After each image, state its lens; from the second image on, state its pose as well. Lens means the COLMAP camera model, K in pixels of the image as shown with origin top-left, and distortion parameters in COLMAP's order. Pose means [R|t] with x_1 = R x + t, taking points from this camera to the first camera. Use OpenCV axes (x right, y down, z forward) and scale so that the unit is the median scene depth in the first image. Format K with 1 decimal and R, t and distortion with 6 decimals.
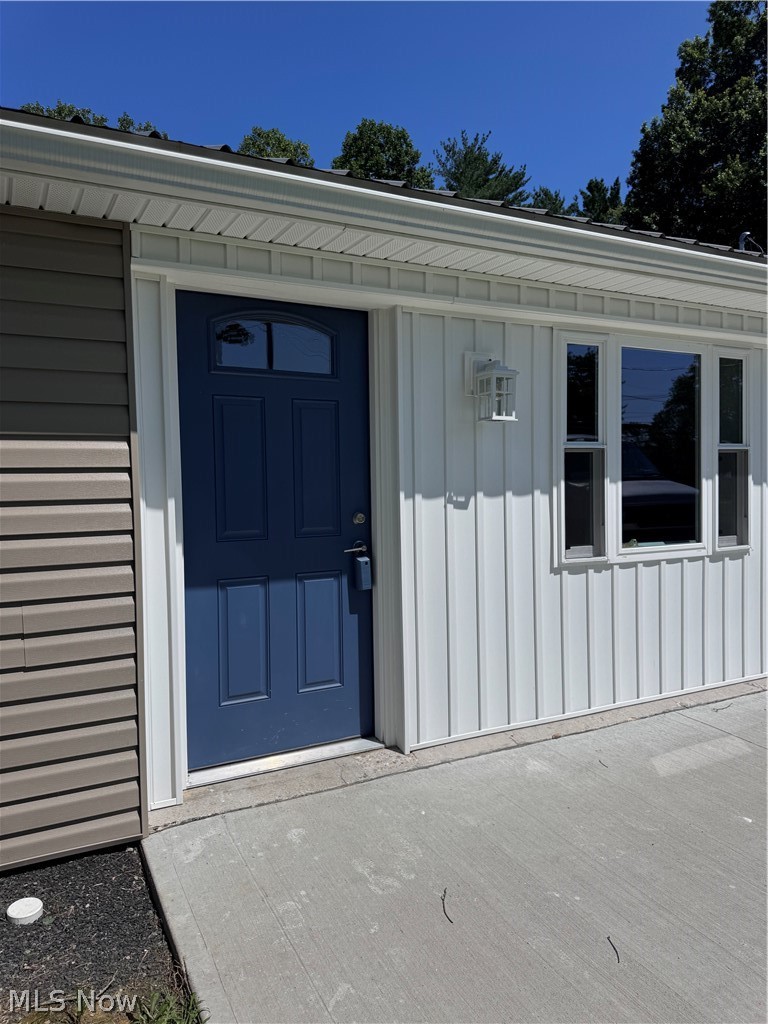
lens RADIAL K [[740.3, 0, 396.6], [0, 740.3, 499.0], [0, 0, 1]] dist [0.062221, -0.048960]
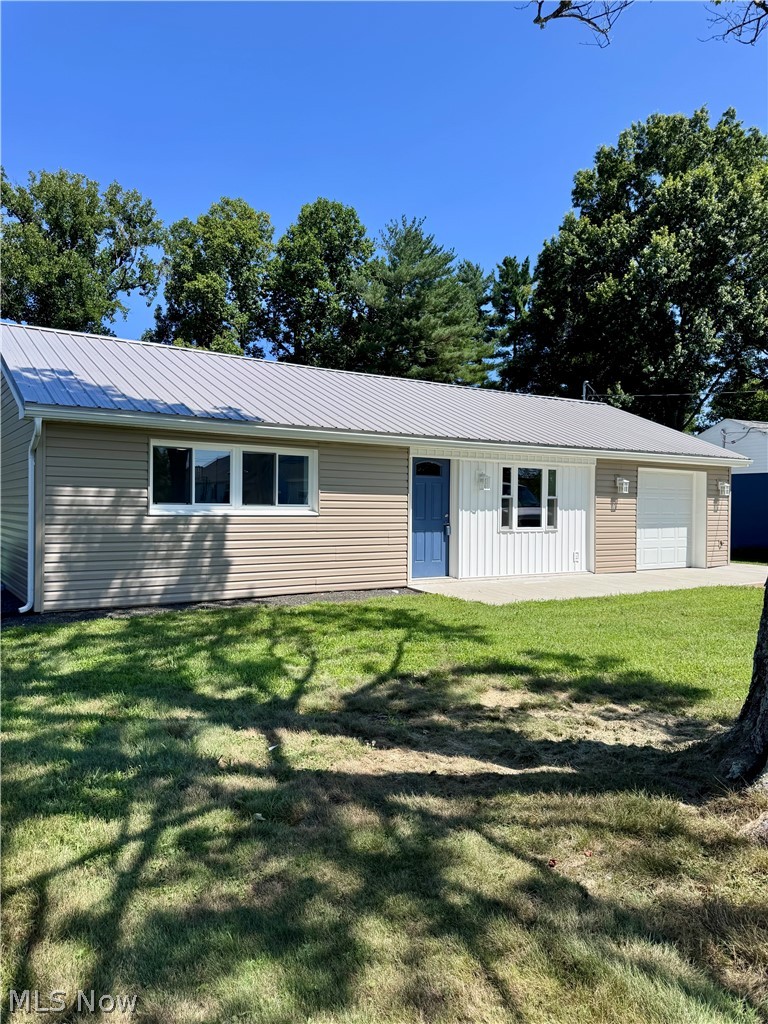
lens RADIAL K [[740.3, 0, 393.2], [0, 740.3, 509.9], [0, 0, 1]] dist [0.062221, -0.048960]
pose [[0.993503, 0.021247, 0.111801, -0.079983], [-0.019399, 0.999657, -0.017597, 0.007268], [-0.112137, 0.015314, 0.993575, -0.287627]]
